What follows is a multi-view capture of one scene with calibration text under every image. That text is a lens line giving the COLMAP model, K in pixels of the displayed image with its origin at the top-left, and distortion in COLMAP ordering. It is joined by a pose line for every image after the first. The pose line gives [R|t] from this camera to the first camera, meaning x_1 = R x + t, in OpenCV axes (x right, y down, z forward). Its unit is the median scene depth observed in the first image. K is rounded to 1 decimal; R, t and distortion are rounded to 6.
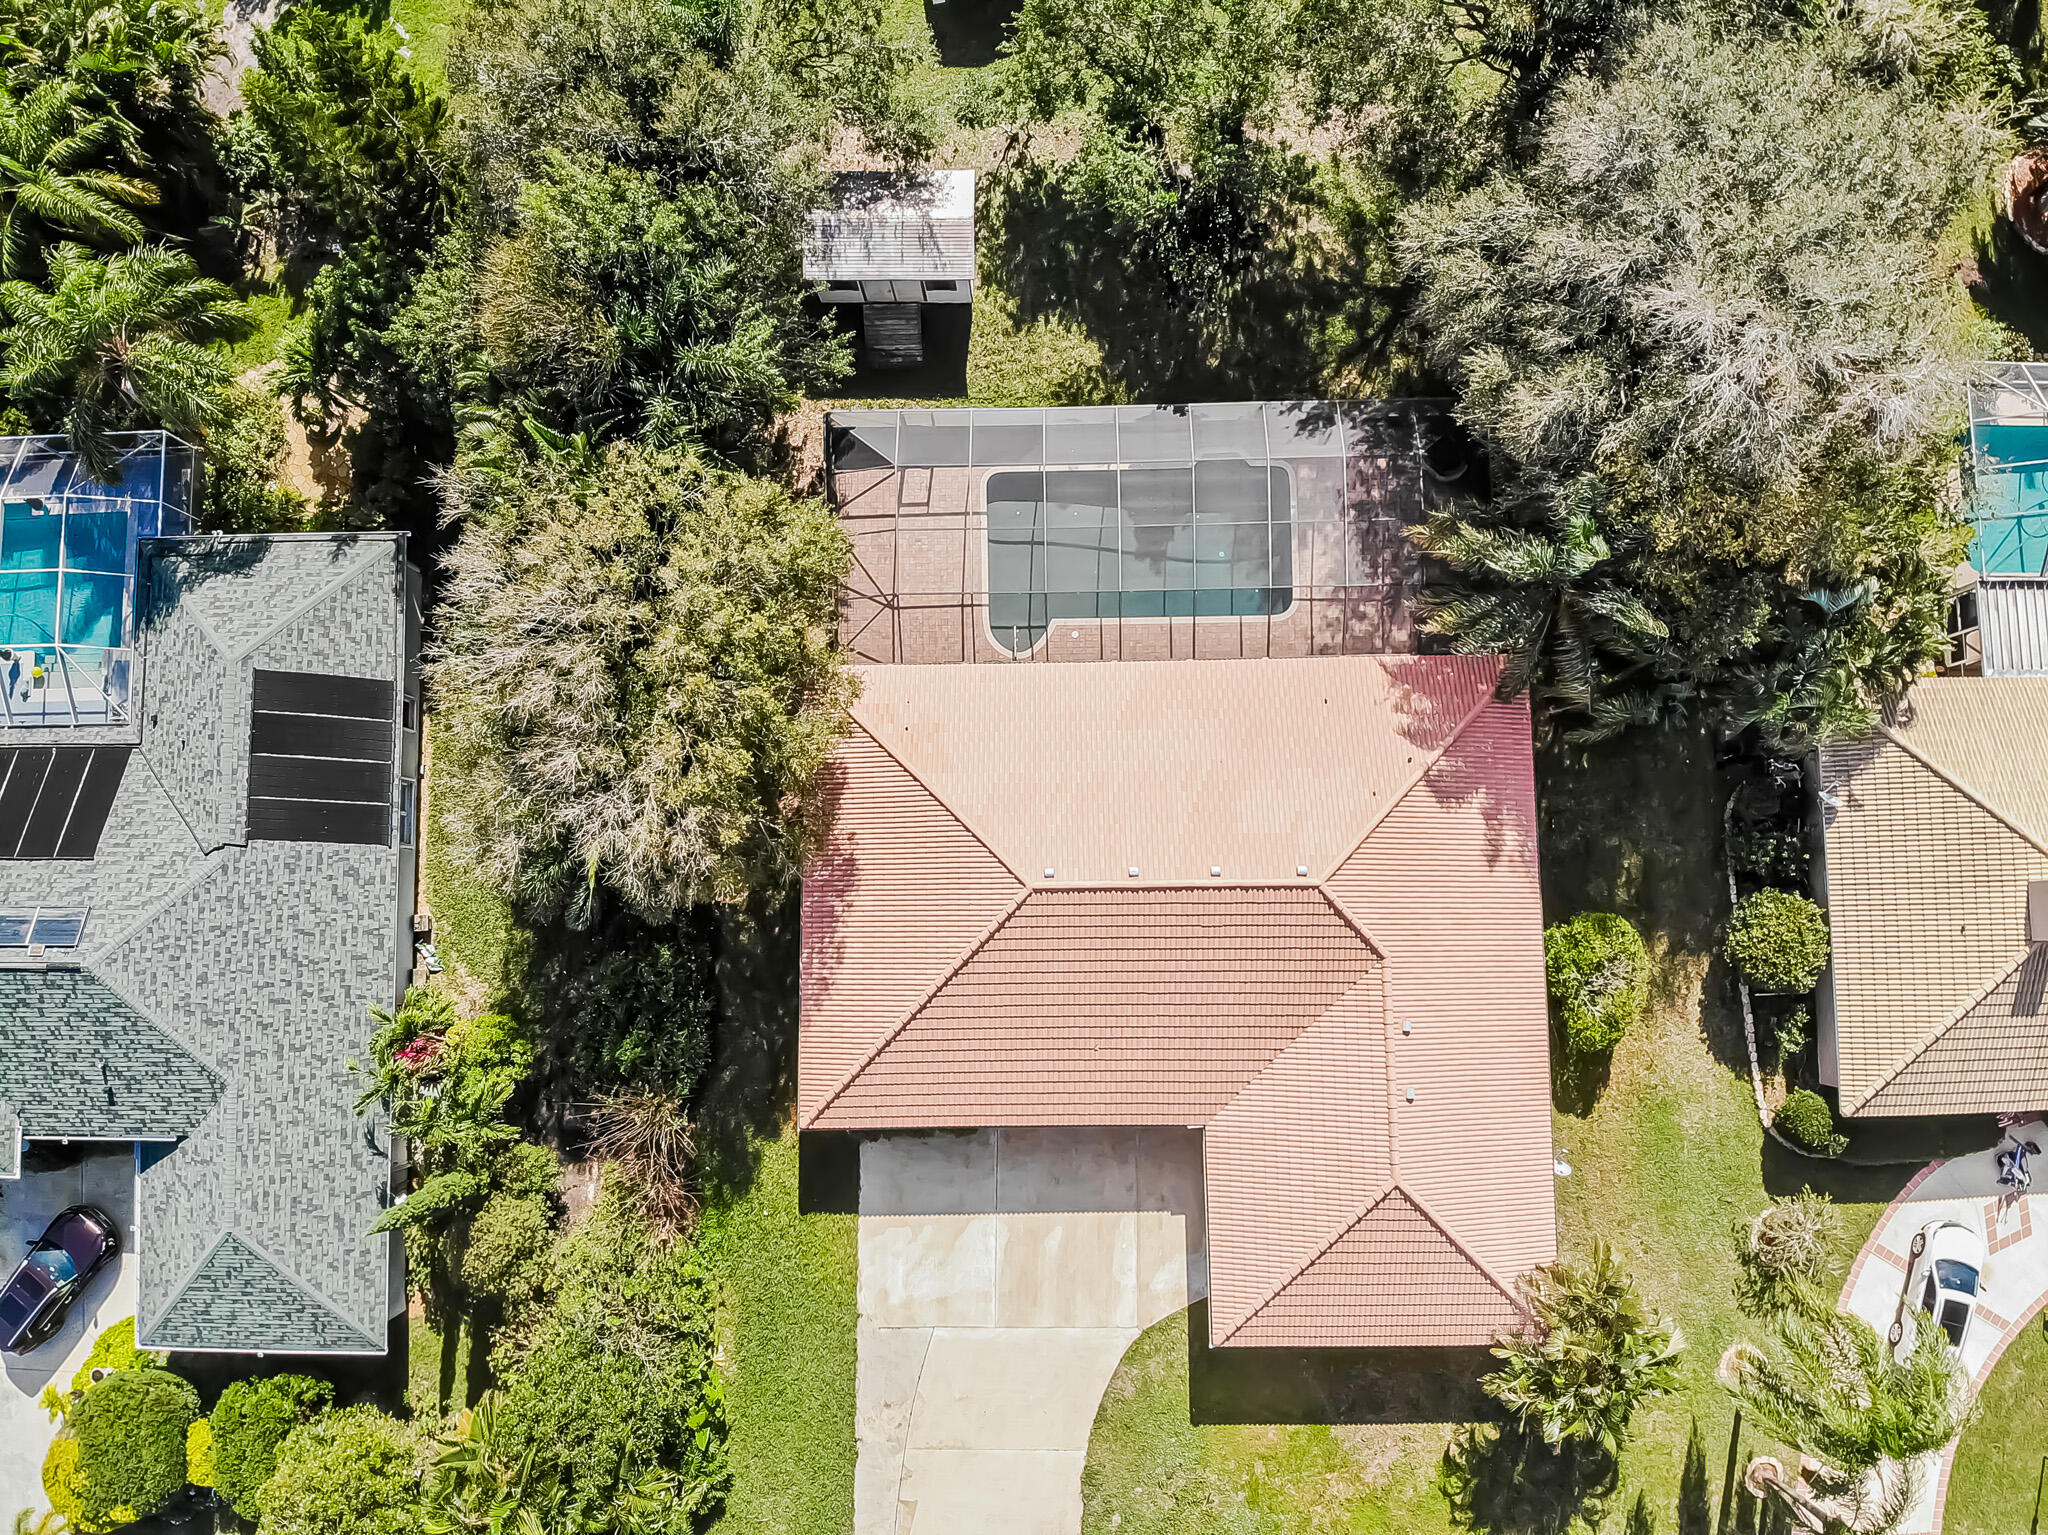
lens RADIAL K [[1334.5, 0, 1024.0], [0, 1334.5, 767.5], [0, 0, 1]] dist [-0.007655, -0.075936]
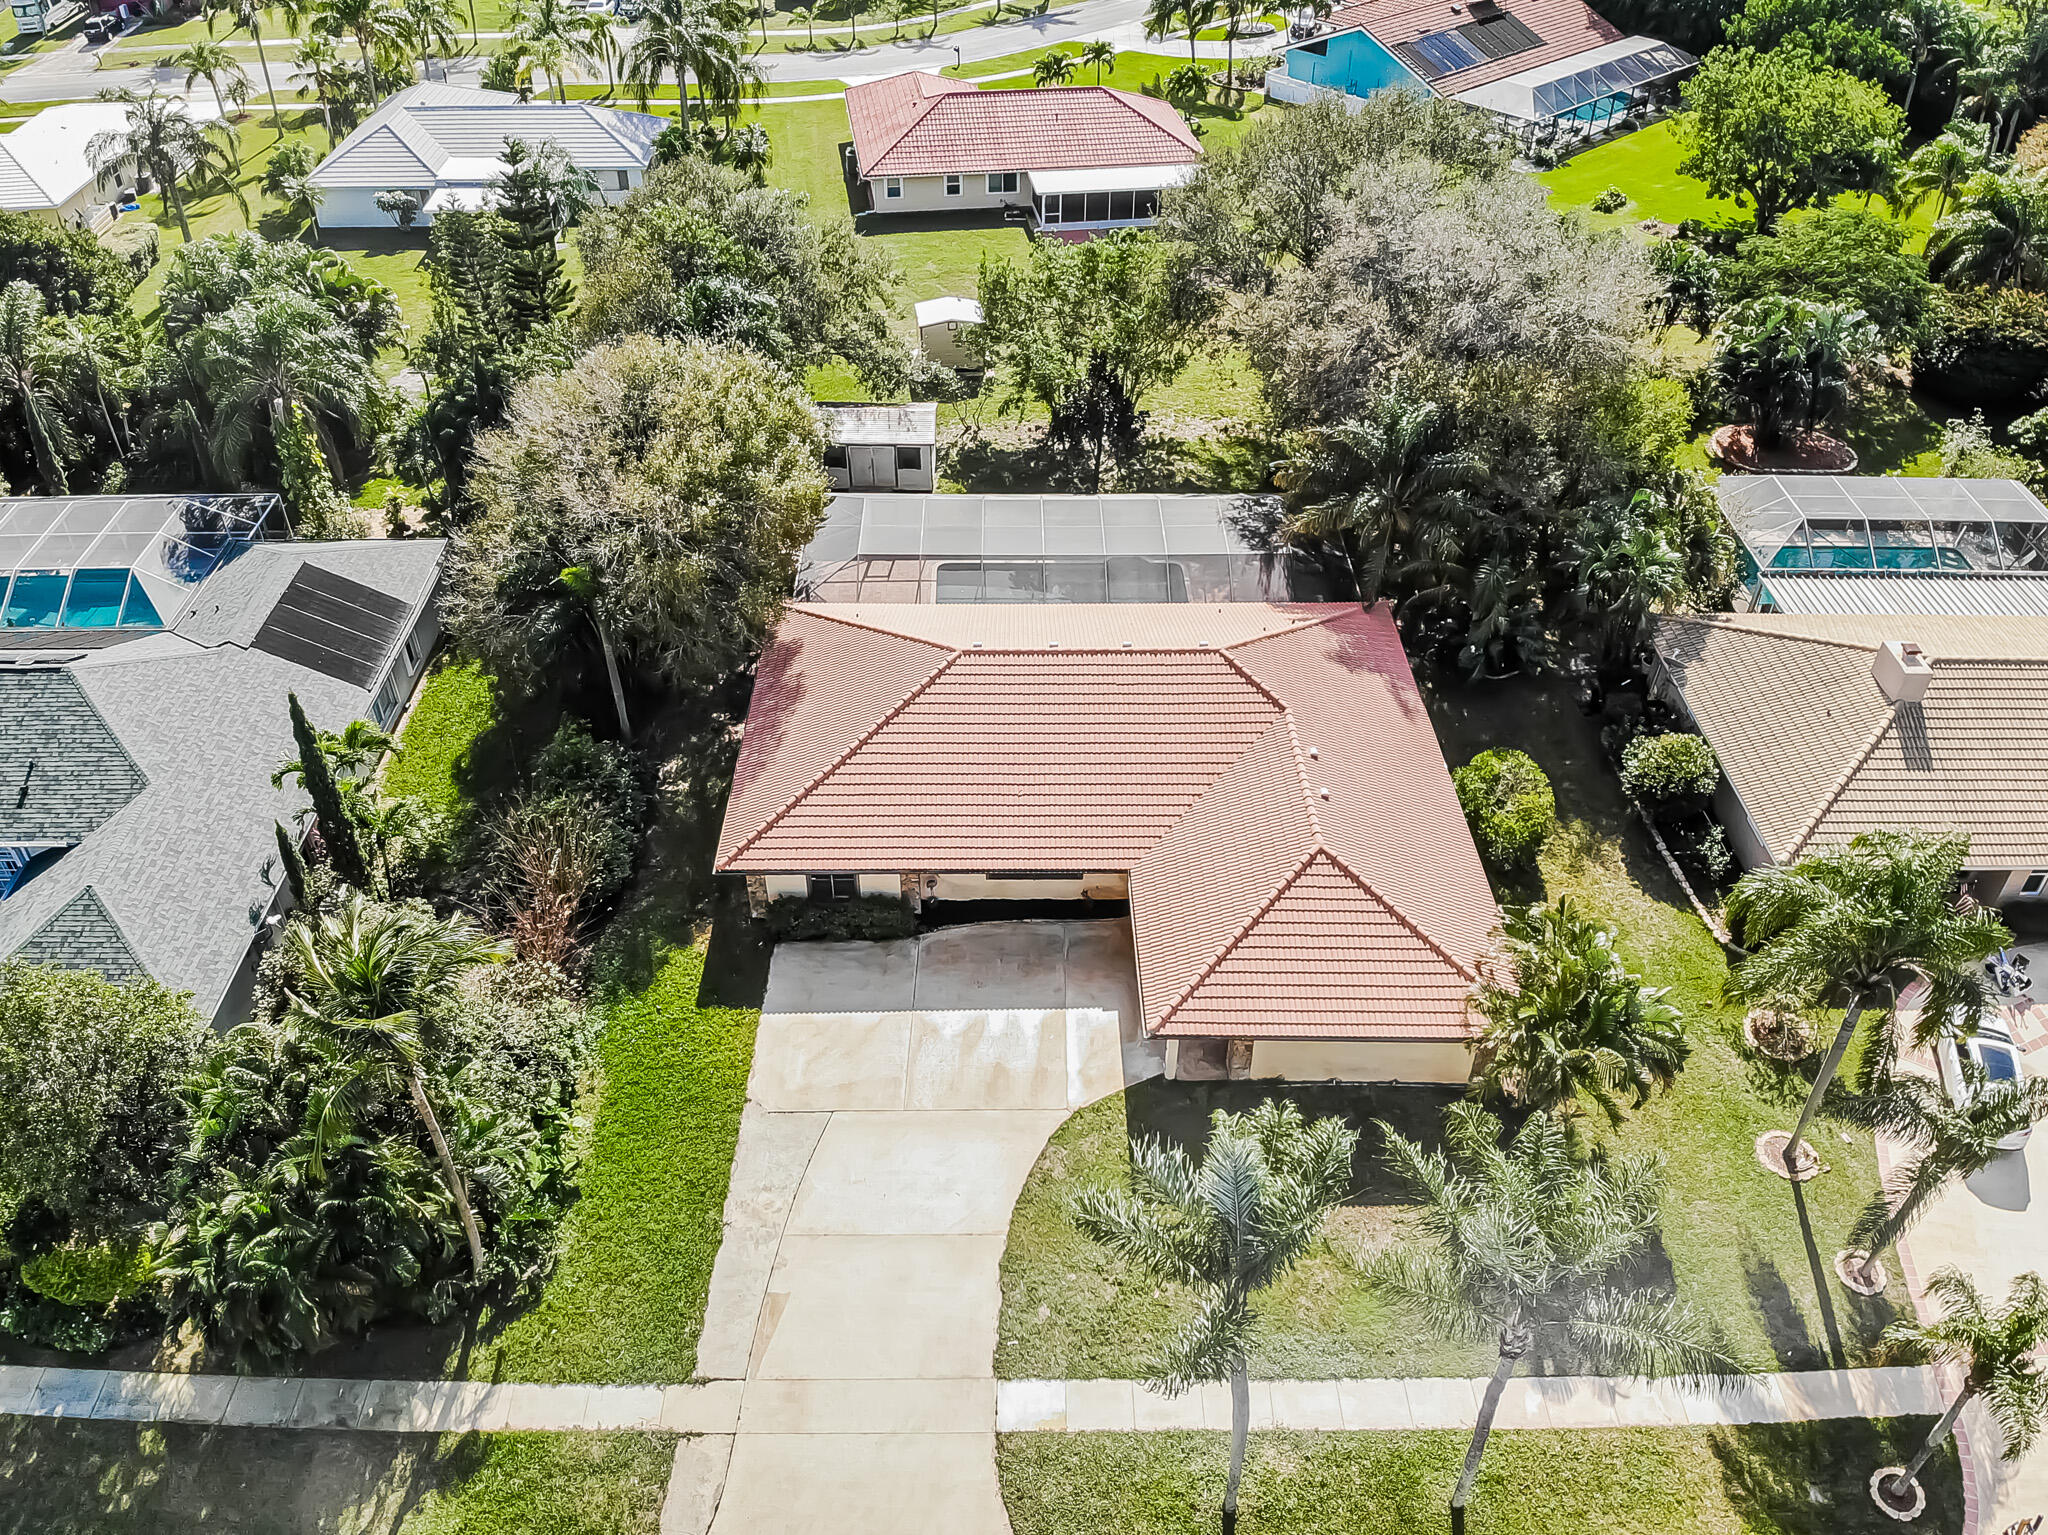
lens RADIAL K [[1459.8, 0, 1020.6], [0, 1459.8, 808.0], [0, 0, 1]] dist [0.005826, -0.092766]
pose [[0.999684, 0.020980, 0.013821, 0.038058], [-0.006591, 0.749864, -0.661559, 0.915192], [-0.024244, 0.661259, 0.749765, 0.158924]]
